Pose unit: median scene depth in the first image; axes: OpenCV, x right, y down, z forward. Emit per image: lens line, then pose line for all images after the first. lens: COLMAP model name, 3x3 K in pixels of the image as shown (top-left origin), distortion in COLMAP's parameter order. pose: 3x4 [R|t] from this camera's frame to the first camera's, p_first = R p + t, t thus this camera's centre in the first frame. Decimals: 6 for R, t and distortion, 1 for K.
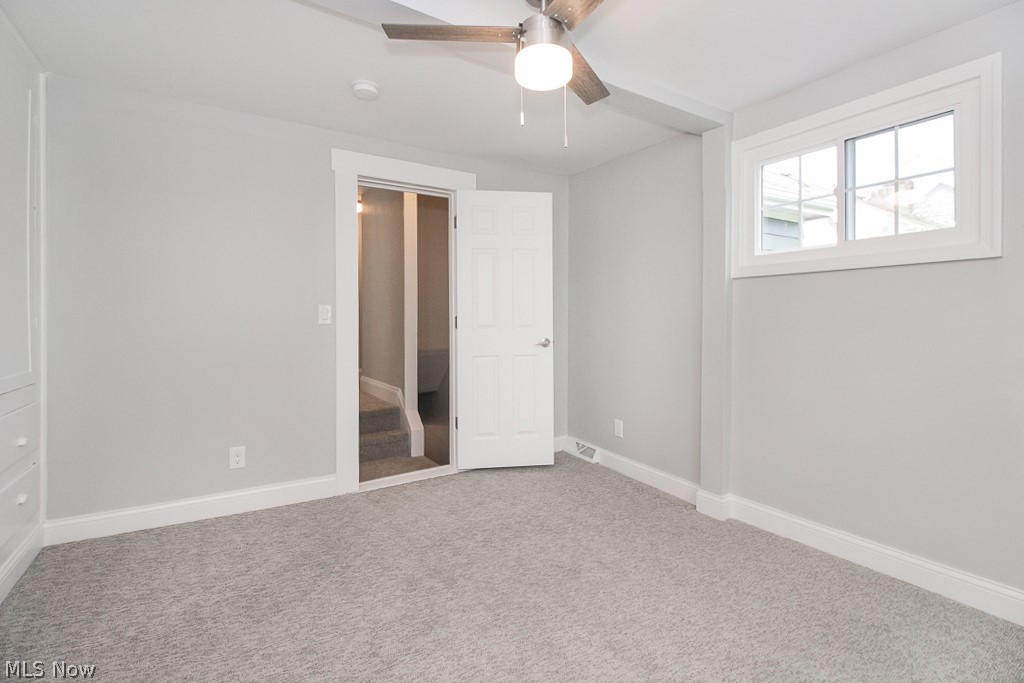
lens RADIAL K [[473.9, 0, 515.5], [0, 473.9, 318.3], [0, 0, 1]] dist [0.012435, -0.011740]
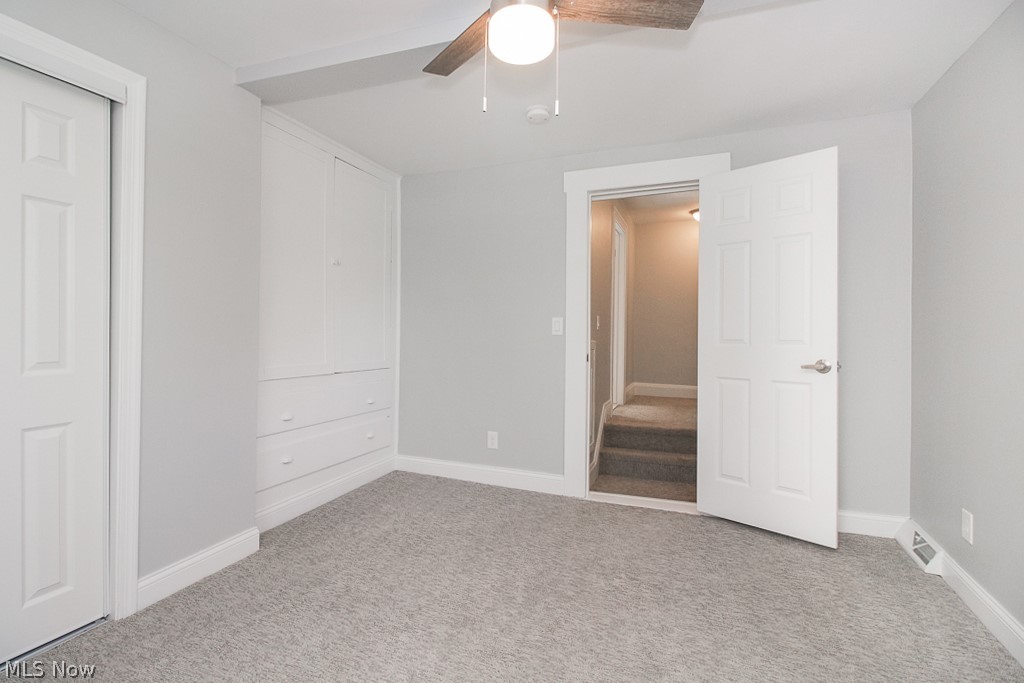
lens RADIAL K [[473.9, 0, 514.2], [0, 473.9, 334.6], [0, 0, 1]] dist [0.012435, -0.011740]
pose [[0.596652, 0.008659, -0.802453, 0.414294], [-0.012360, 0.999922, 0.001599, 0.010404], [0.802405, 0.008964, 0.596713, 0.272257]]
